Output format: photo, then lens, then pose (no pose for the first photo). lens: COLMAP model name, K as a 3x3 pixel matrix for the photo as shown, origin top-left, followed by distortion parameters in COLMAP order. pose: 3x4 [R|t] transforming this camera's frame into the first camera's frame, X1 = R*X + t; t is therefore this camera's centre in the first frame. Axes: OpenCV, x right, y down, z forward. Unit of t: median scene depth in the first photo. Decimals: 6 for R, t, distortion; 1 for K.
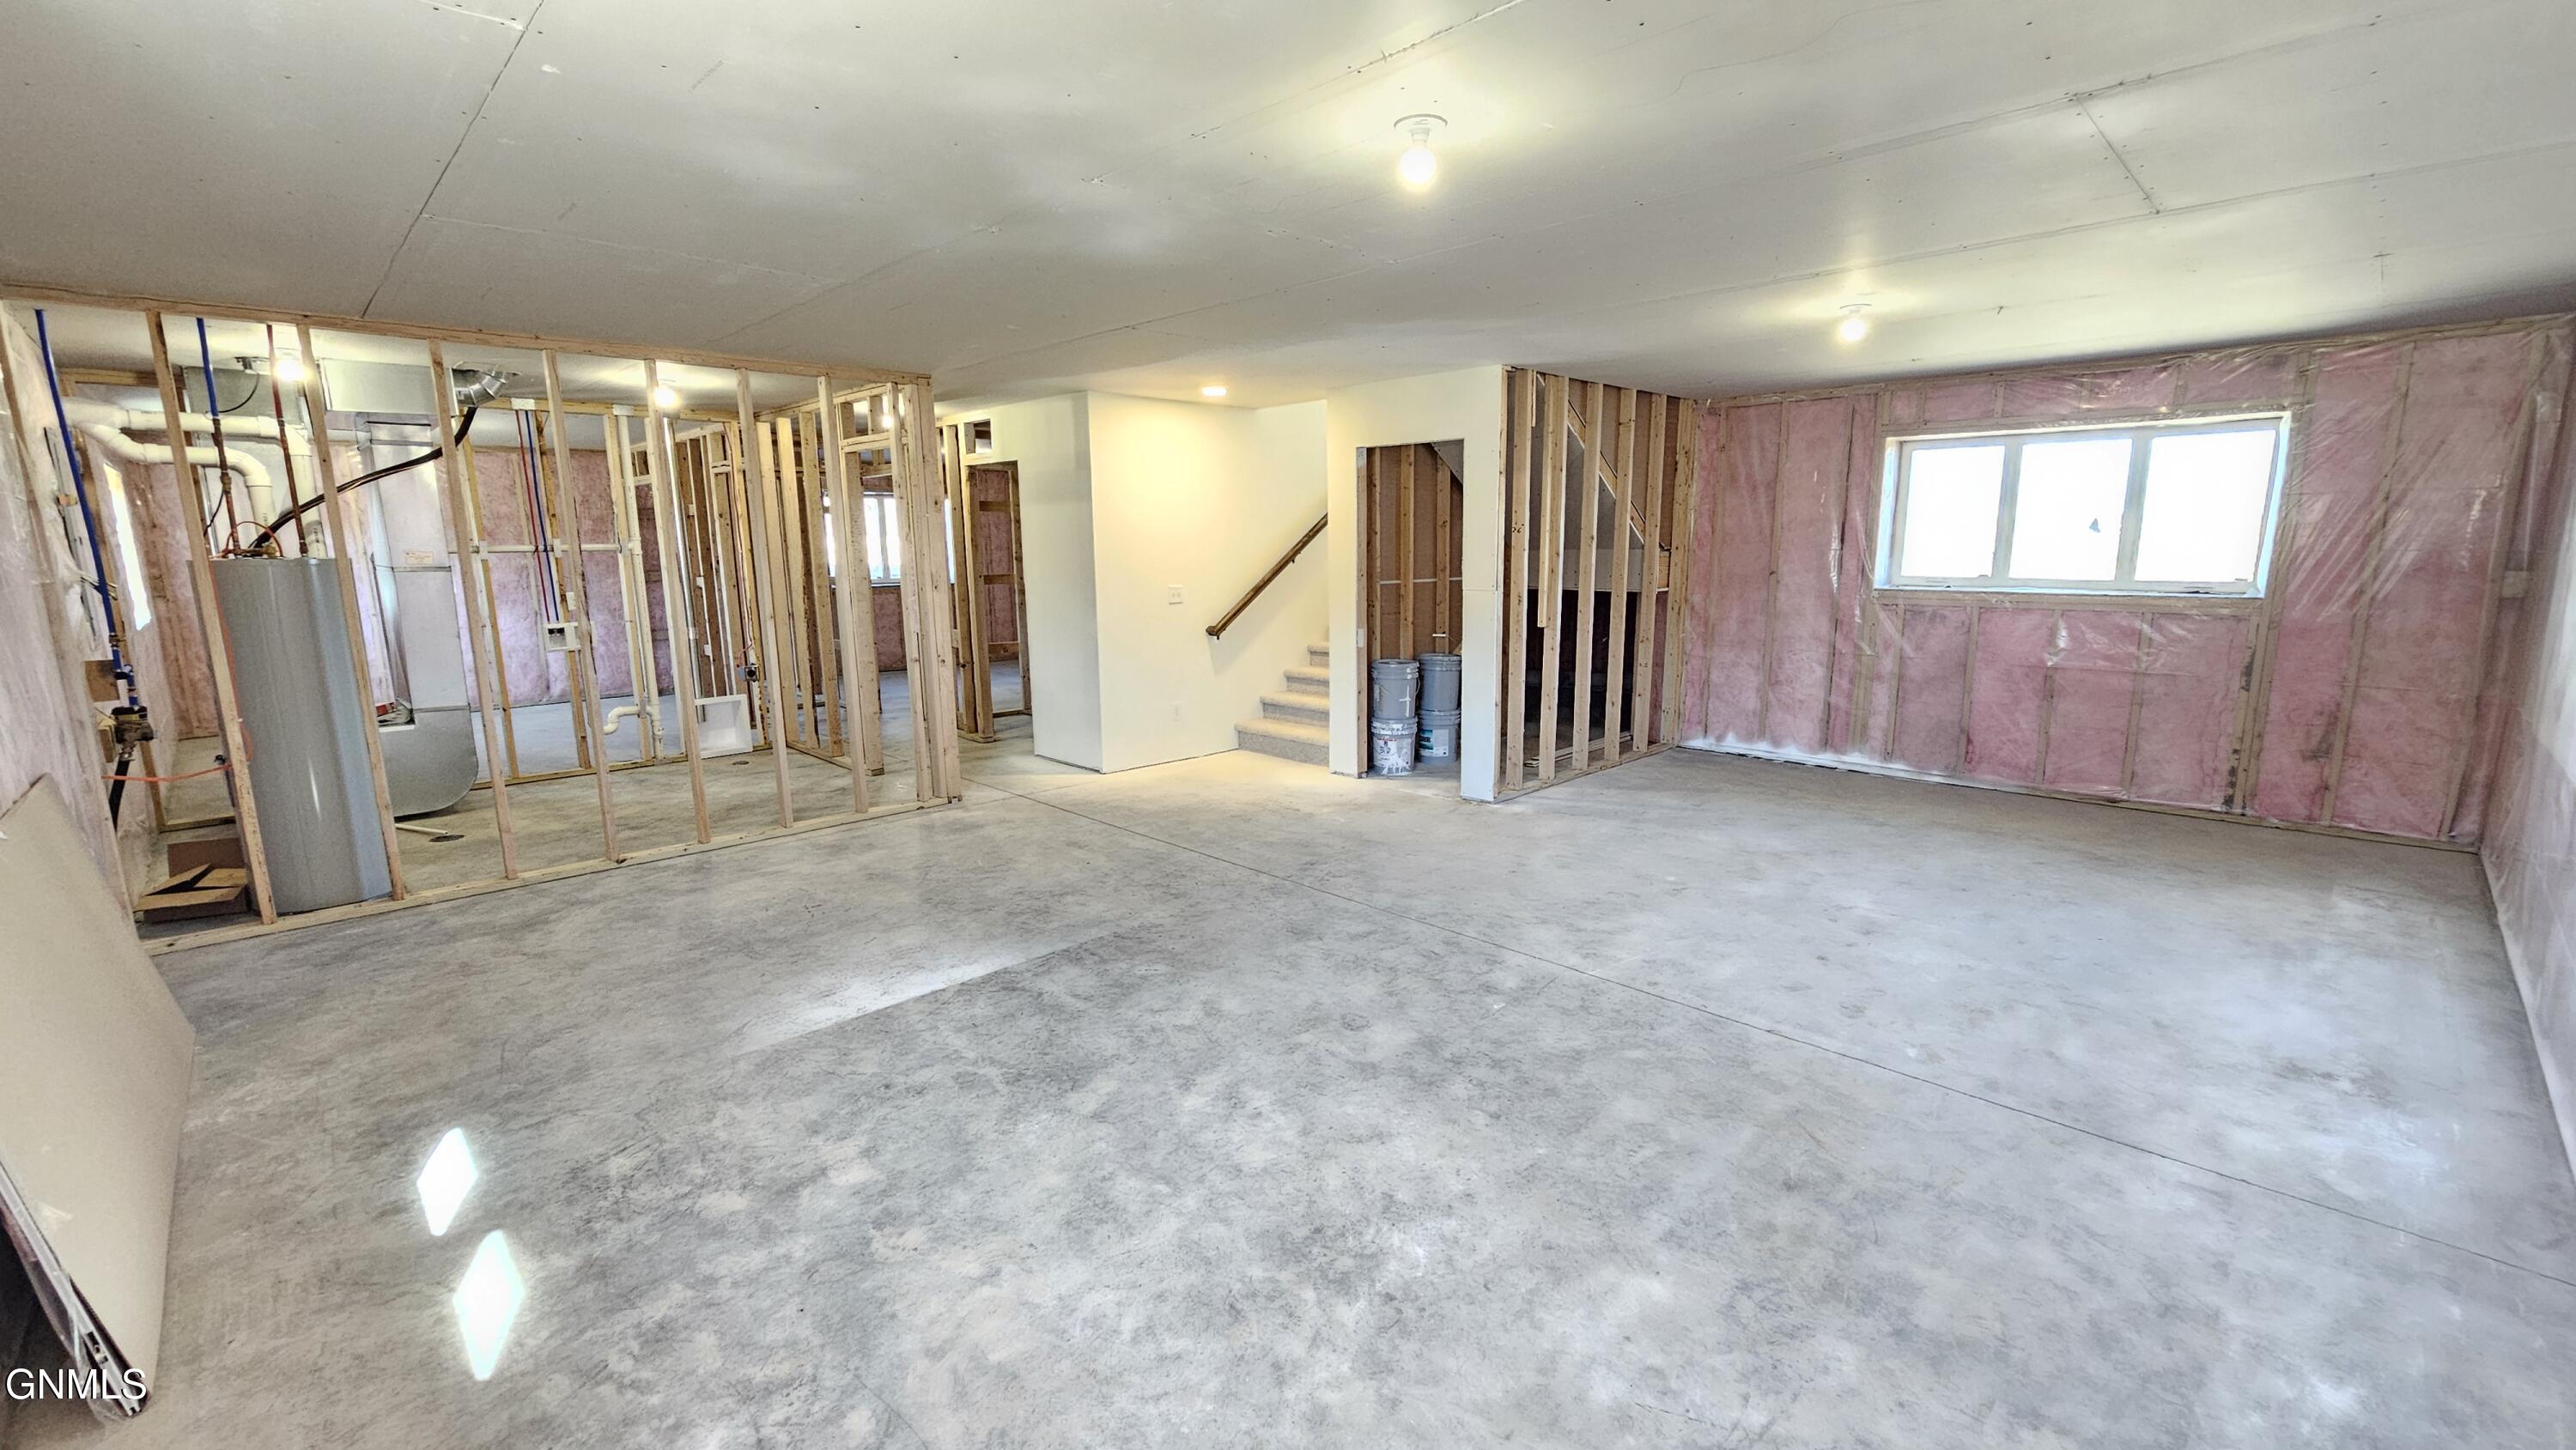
lens RADIAL K [[1059.8, 0, 1284.5], [0, 1059.8, 731.4], [0, 0, 1]] dist [0.001448, 0.000936]
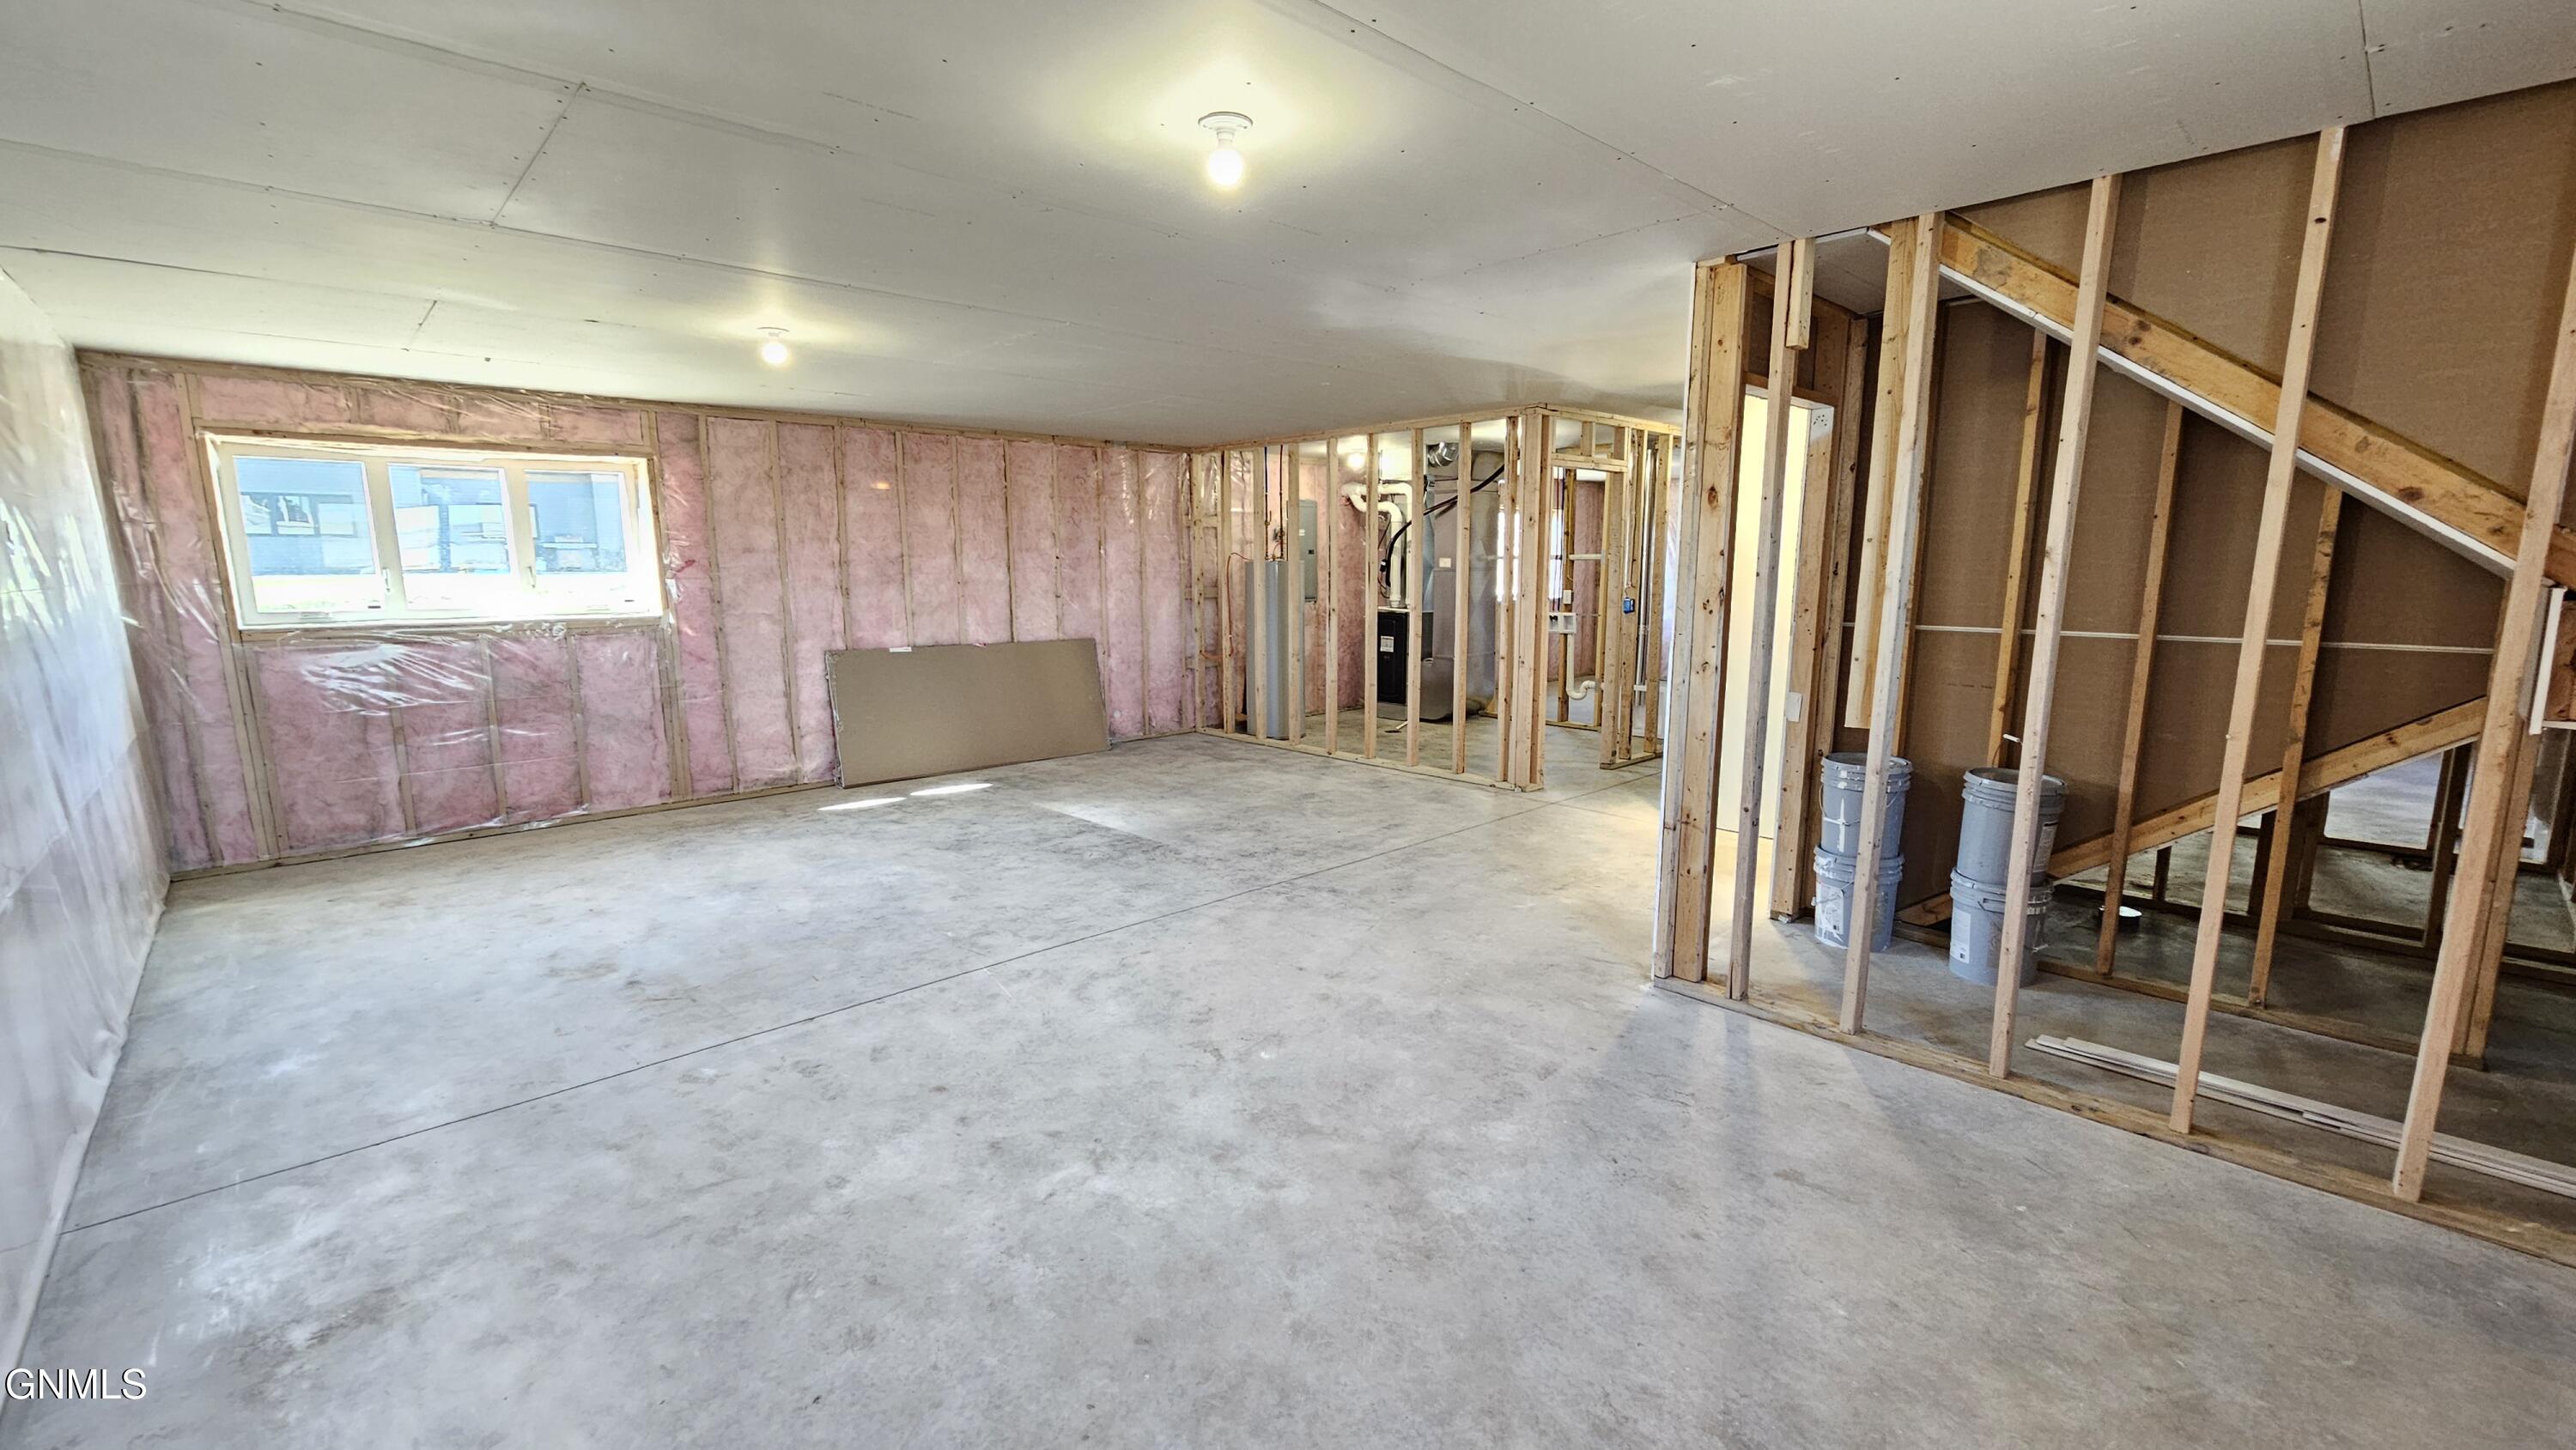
lens RADIAL K [[1059.8, 0, 1284.5], [0, 1059.8, 731.4], [0, 0, 1]] dist [0.001448, 0.000936]
pose [[-0.021615, 0.169391, -0.985312, 1.216976], [-0.173215, 0.970003, 0.170559, -0.220321], [0.984647, 0.174357, 0.008375, 1.183768]]
